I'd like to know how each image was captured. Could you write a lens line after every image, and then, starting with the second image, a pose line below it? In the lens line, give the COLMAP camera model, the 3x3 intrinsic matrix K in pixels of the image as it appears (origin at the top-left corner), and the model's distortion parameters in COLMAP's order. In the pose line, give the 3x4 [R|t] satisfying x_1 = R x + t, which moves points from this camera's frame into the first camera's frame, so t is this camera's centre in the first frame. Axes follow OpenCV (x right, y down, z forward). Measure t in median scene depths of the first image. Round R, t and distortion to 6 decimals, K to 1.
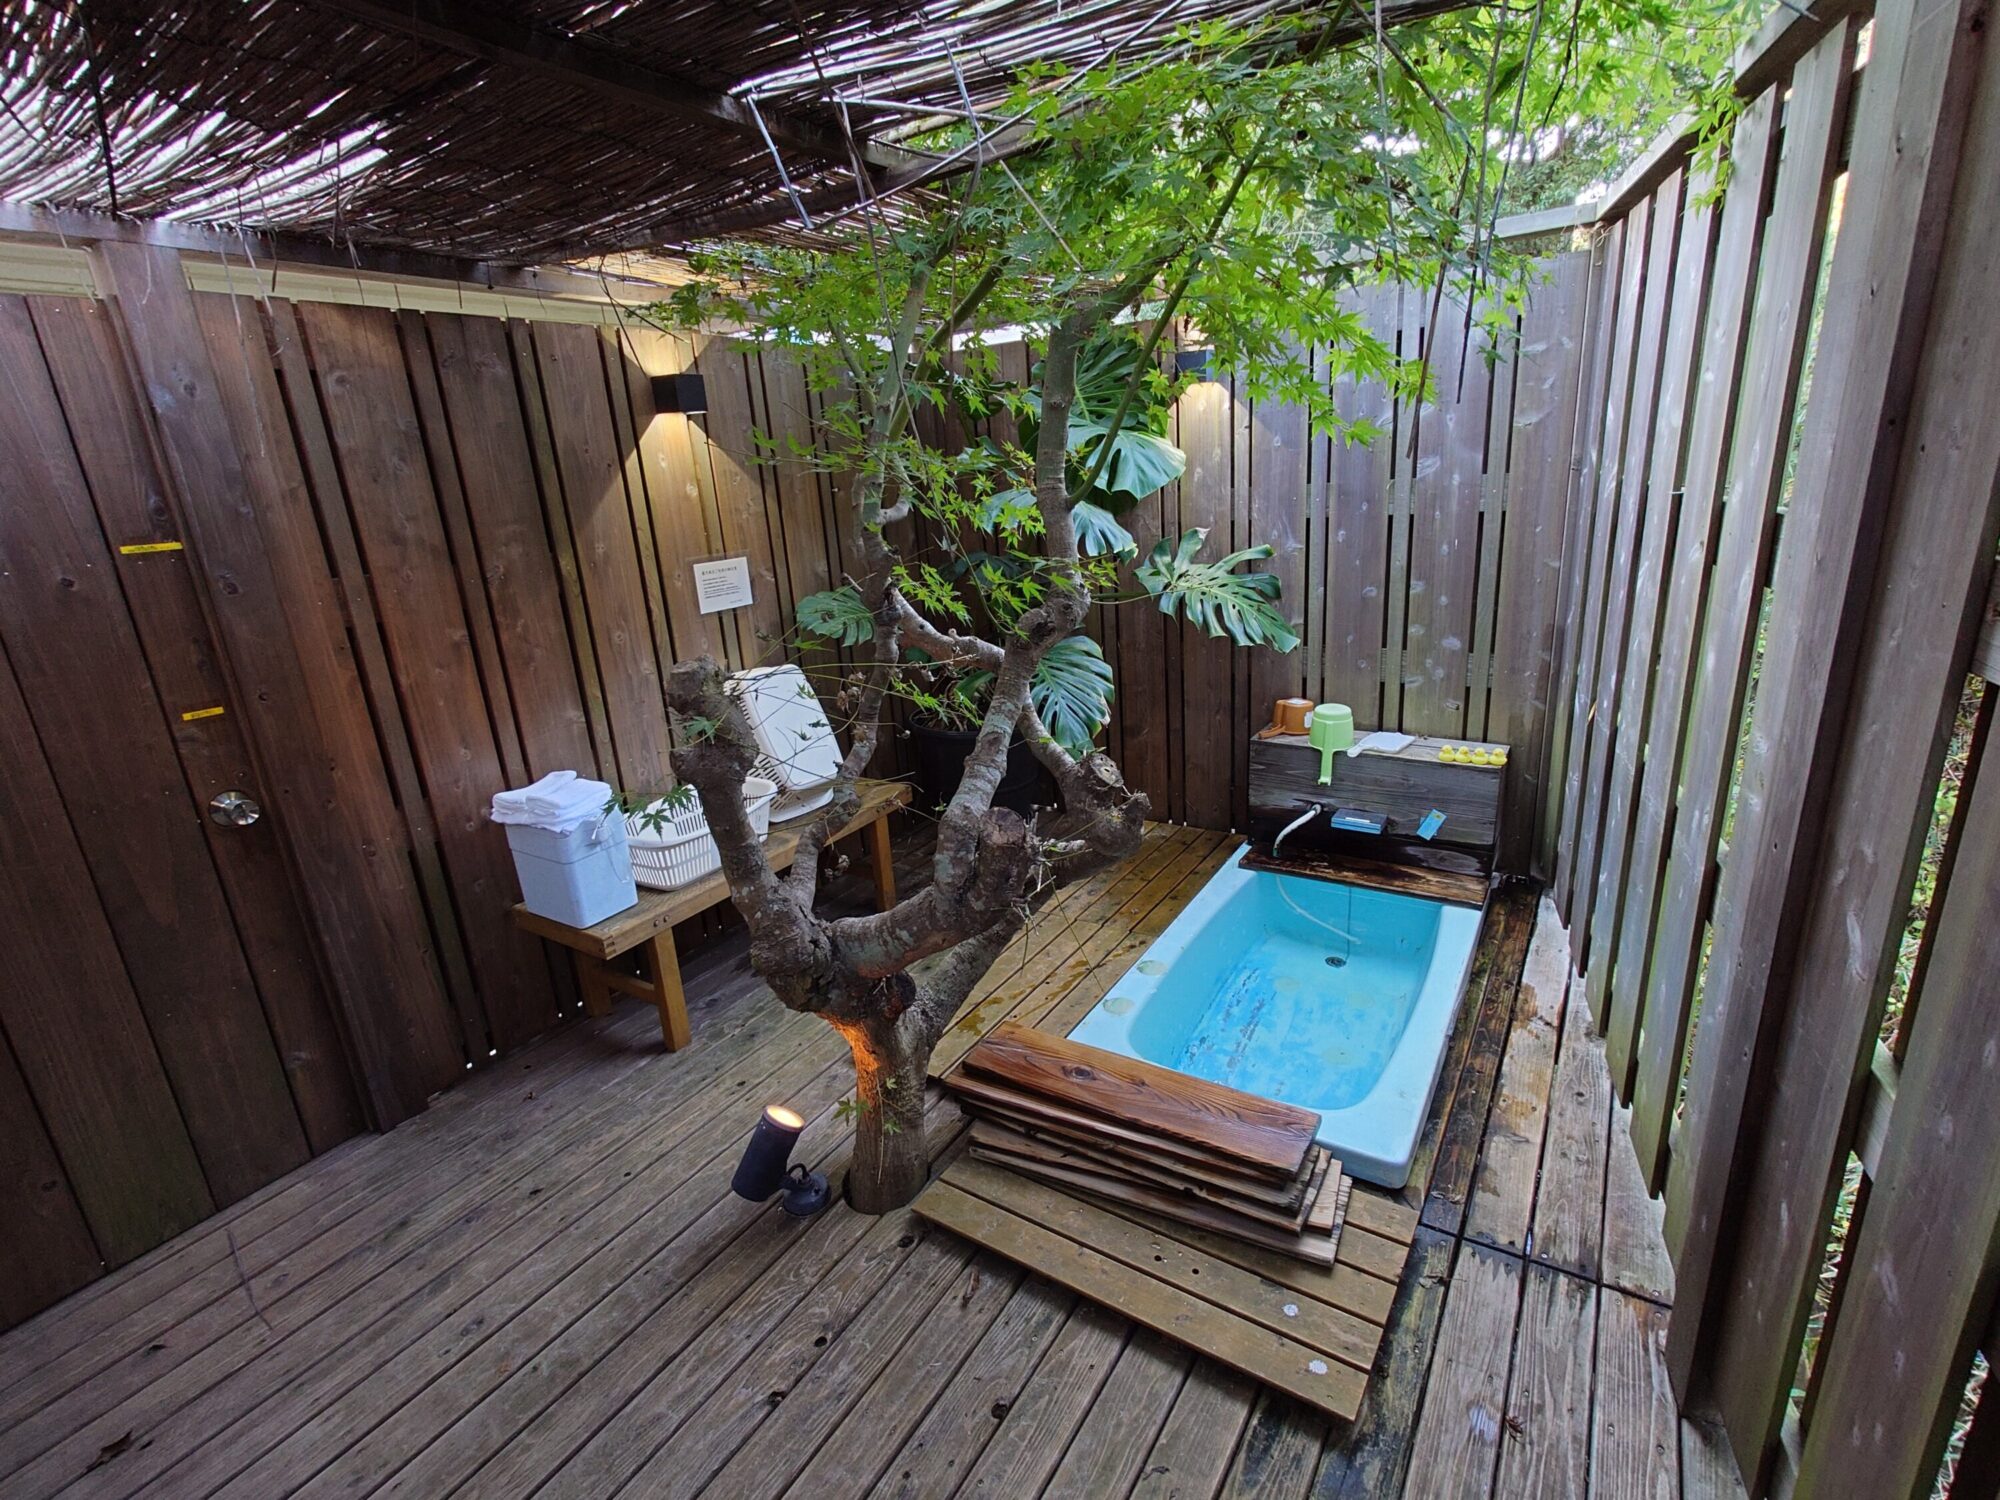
lens RADIAL K [[953.7, 0, 1003.9], [0, 953.7, 756.3], [0, 0, 1]] dist [0.000251, 0.000133]
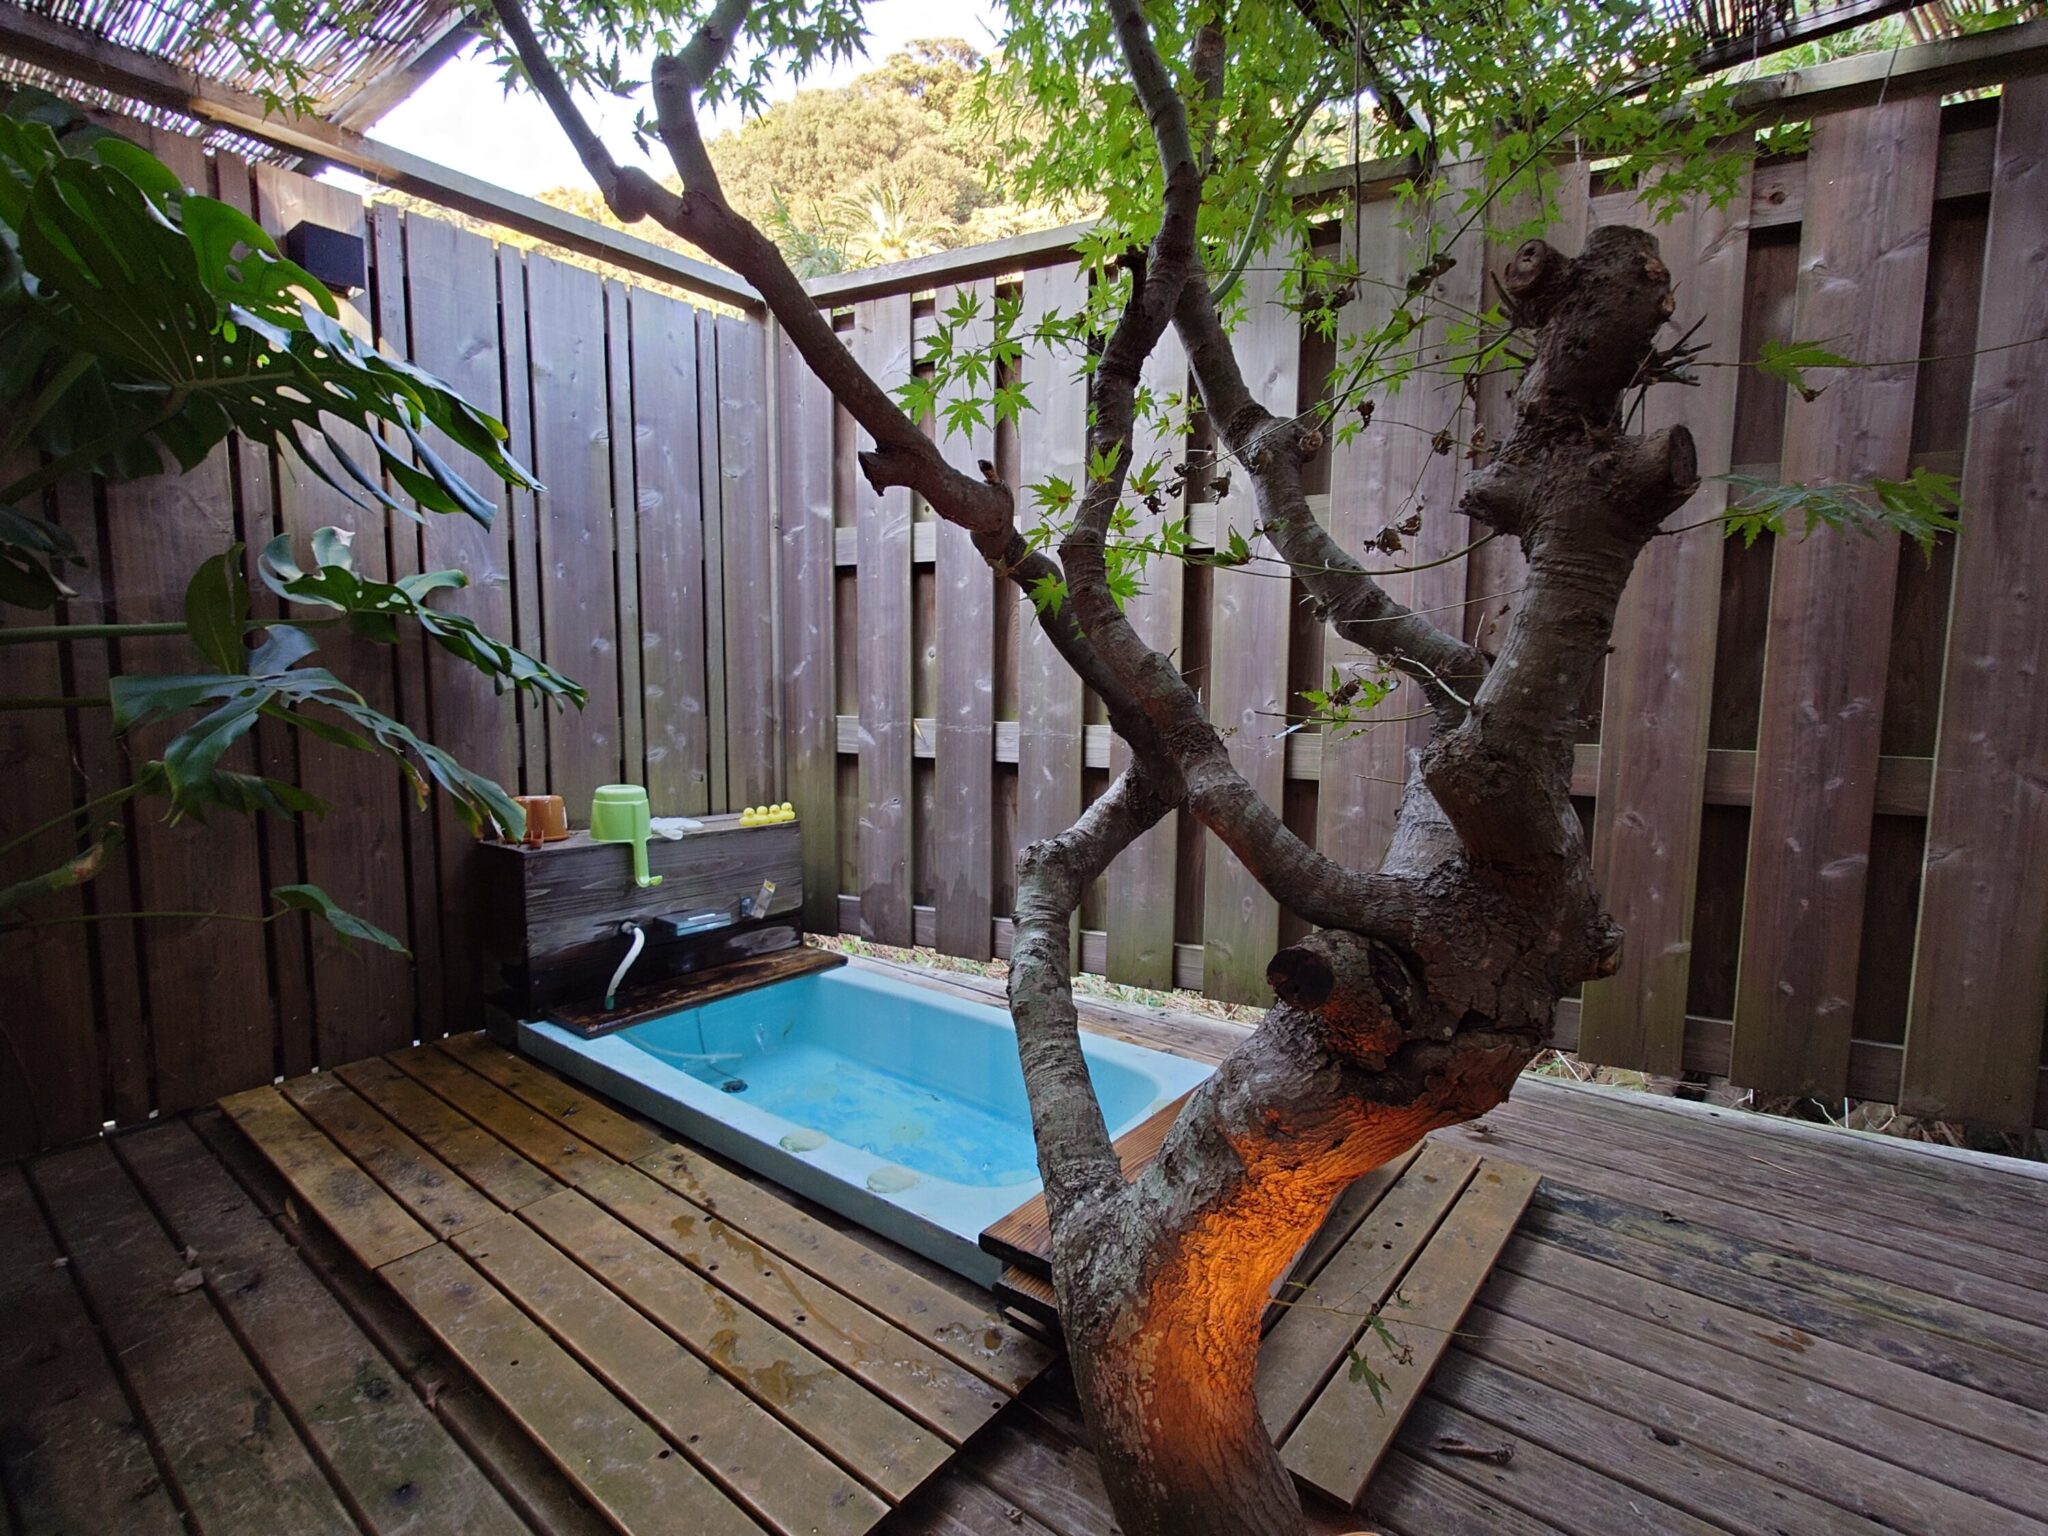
lens RADIAL K [[976.6, 0, 1028.0], [0, 976.6, 774.5], [0, 0, 1]] dist [0.000251, 0.000133]
pose [[0.090816, -0.026731, 0.995509, -0.397188], [0.279418, 0.960170, 0.000292, 0.028989], [-0.955865, 0.278137, 0.094668, 0.635948]]
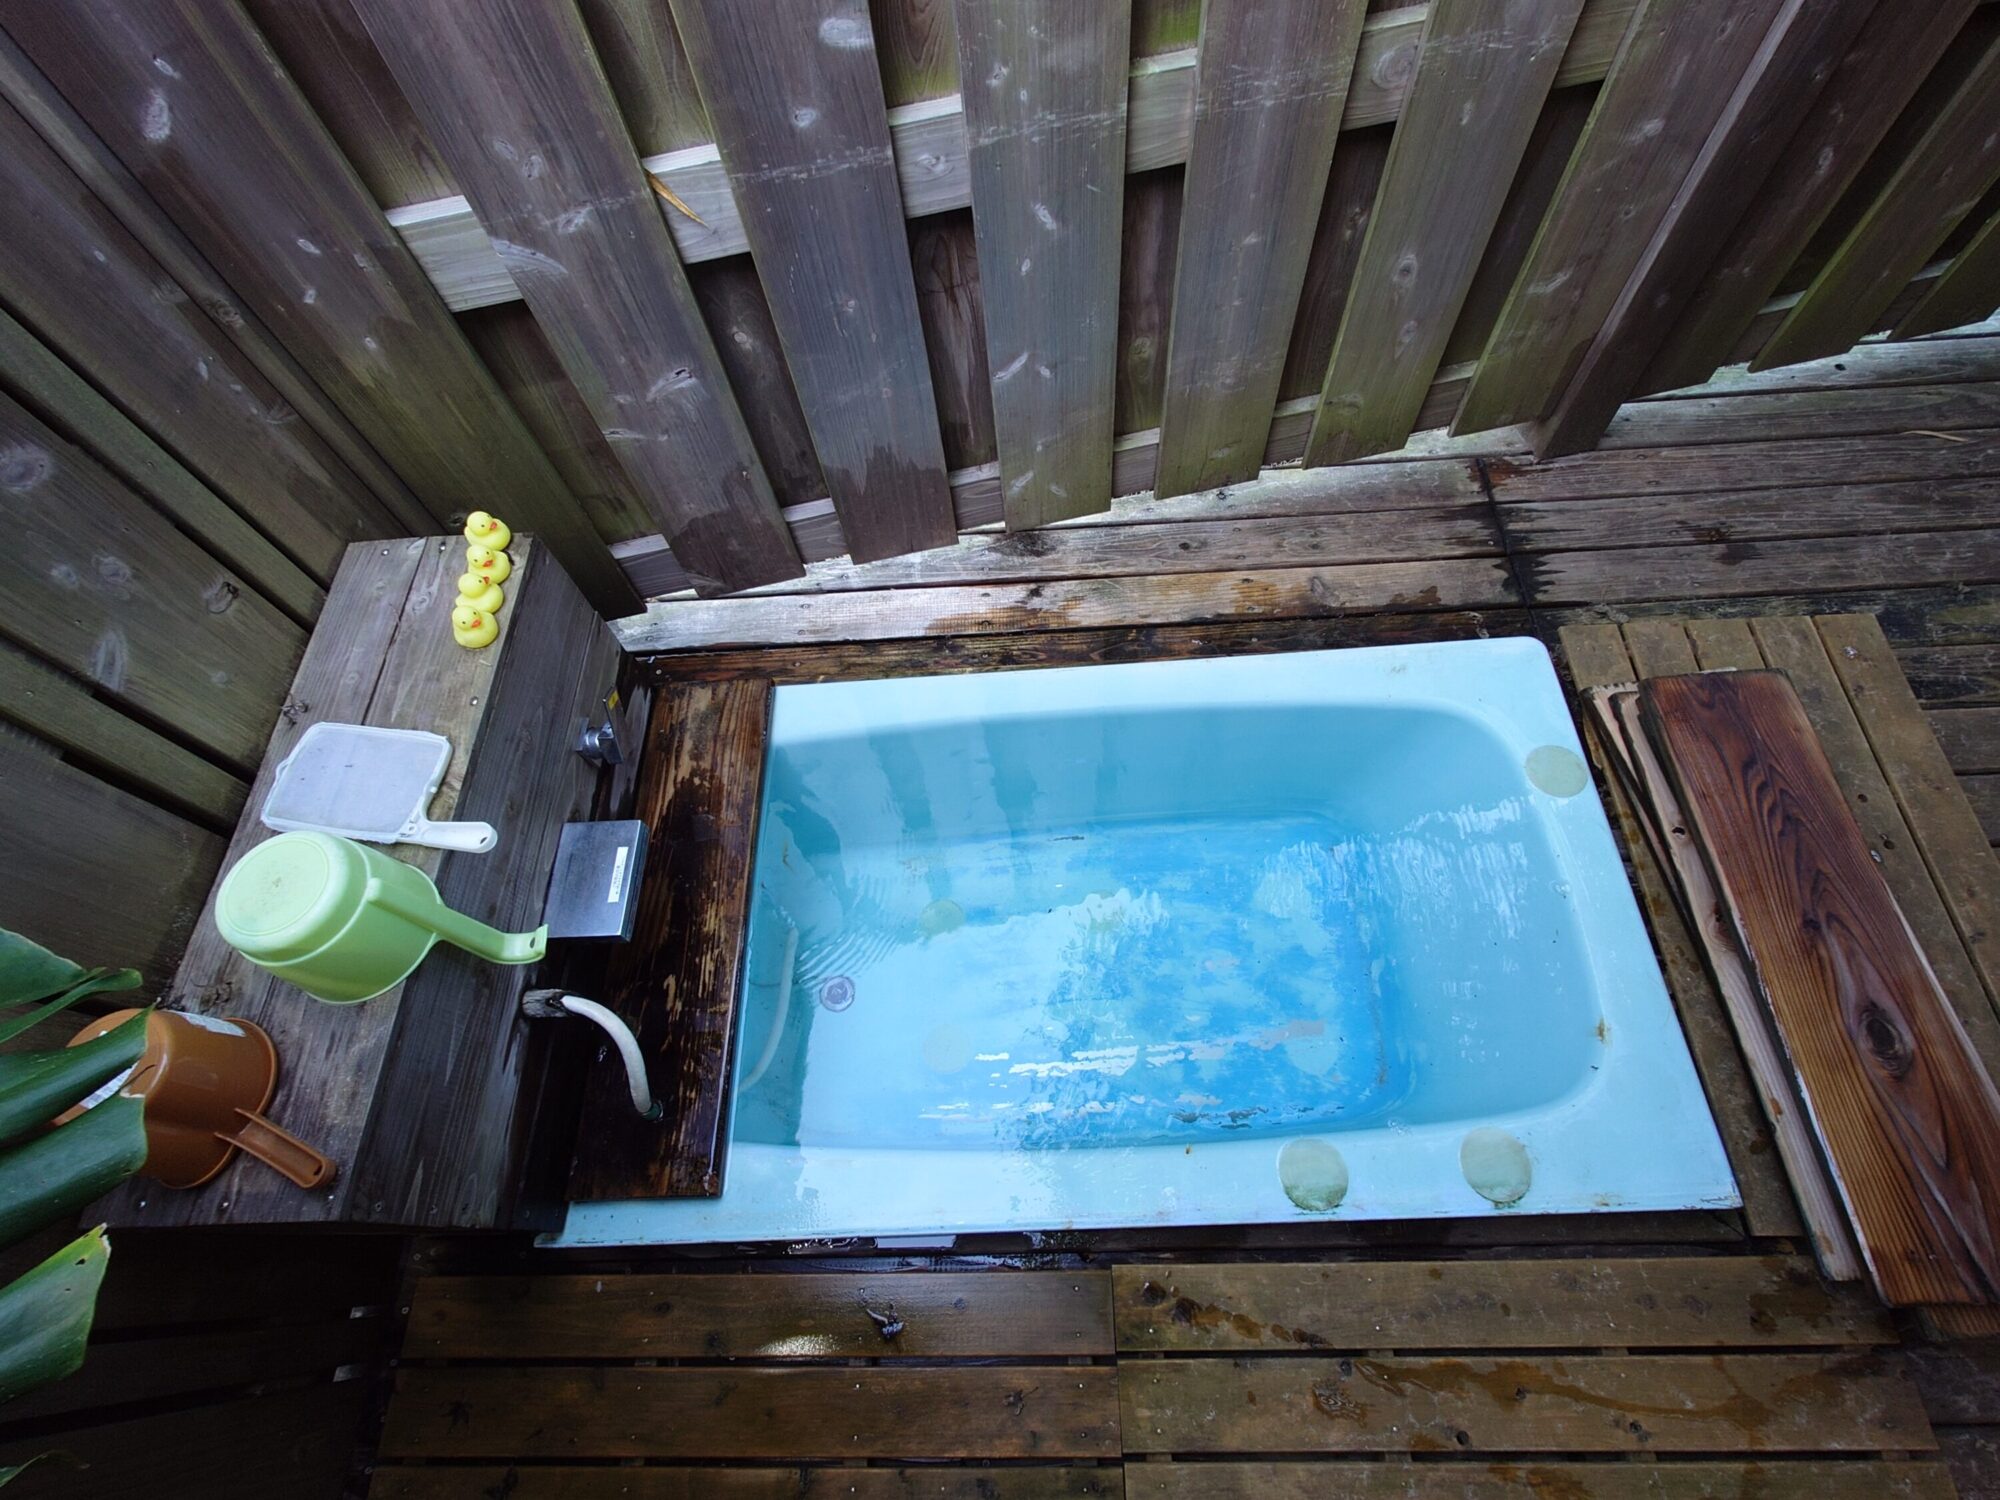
lens RADIAL K [[972.1, 0, 1010.0], [0, 972.1, 757.9], [0, 0, 1]] dist [-0.001532, -0.000612]
pose [[-0.554954, -0.681440, 0.477143, 0.129554], [0.345498, 0.332960, 0.877365, -0.237271], [-0.756741, 0.651749, 0.050659, 0.830178]]
